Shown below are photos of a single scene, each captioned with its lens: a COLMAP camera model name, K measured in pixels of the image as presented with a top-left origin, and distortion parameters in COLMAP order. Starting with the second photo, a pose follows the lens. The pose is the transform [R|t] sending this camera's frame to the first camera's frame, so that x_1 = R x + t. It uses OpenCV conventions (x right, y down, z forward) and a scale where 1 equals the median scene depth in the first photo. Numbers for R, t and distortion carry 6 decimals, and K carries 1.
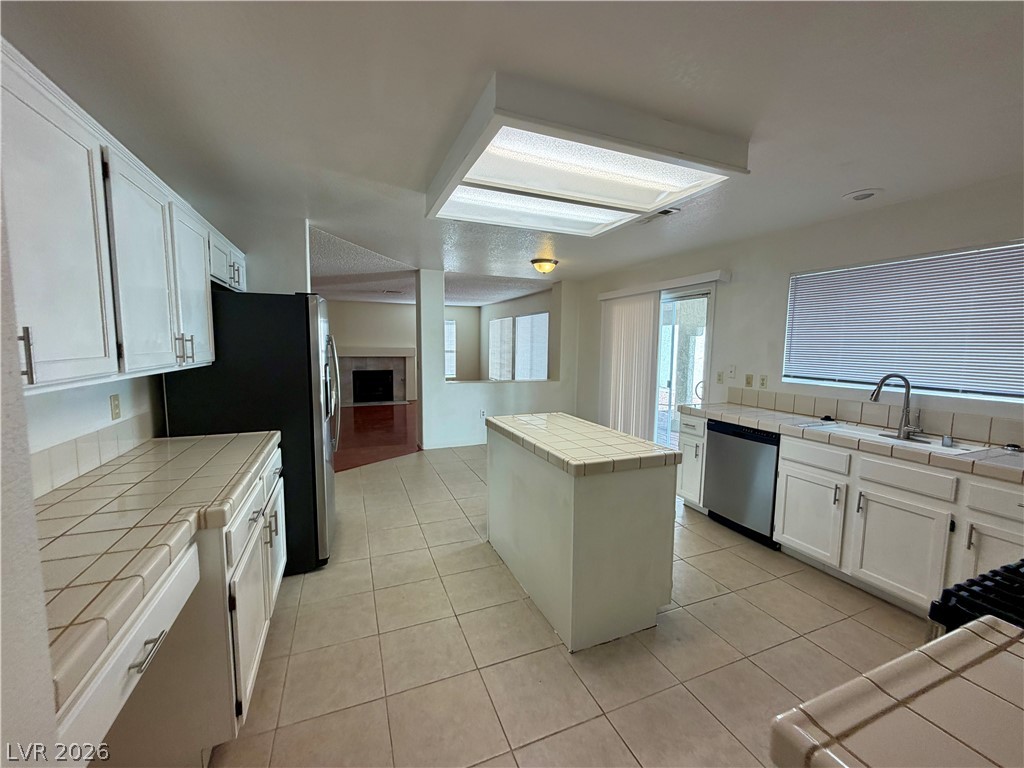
lens RADIAL K [[411.4, 0, 512.6], [0, 411.4, 385.4], [0, 0, 1]] dist [-0.000423, -0.000495]
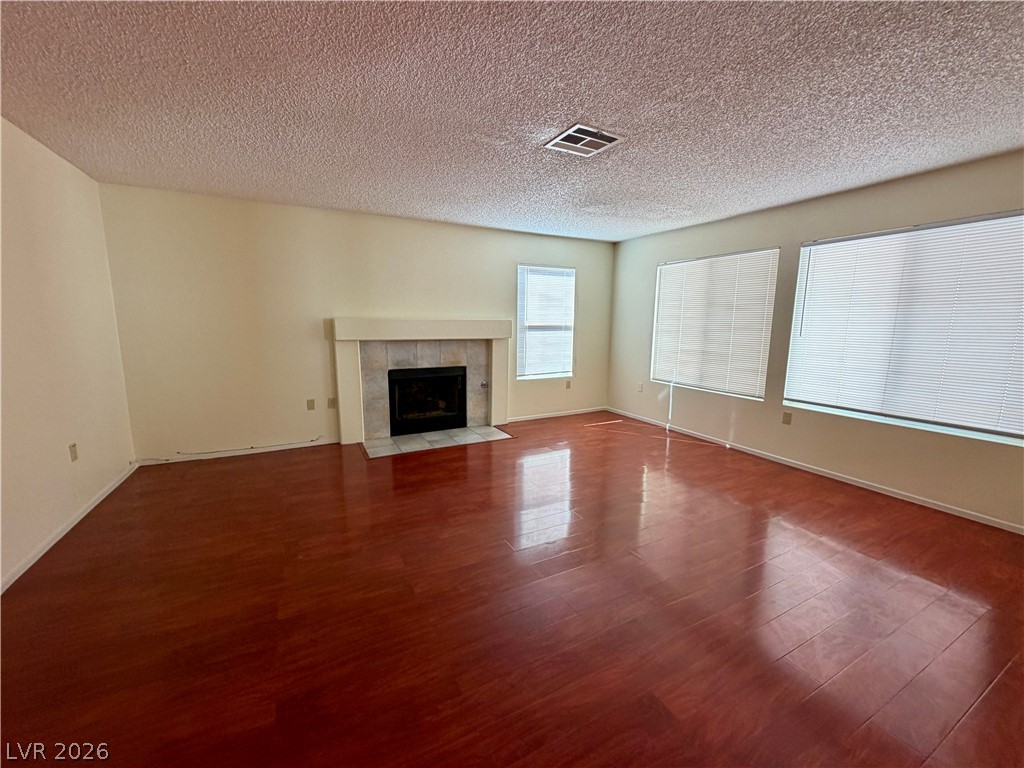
lens RADIAL K [[411.4, 0, 513.9], [0, 411.4, 384.1], [0, 0, 1]] dist [-0.000423, -0.000495]
pose [[0.995047, -0.017079, 0.097926, -0.282979], [0.011461, 0.998271, 0.057648, -0.043575], [-0.098741, -0.056240, 0.993523, 0.498529]]
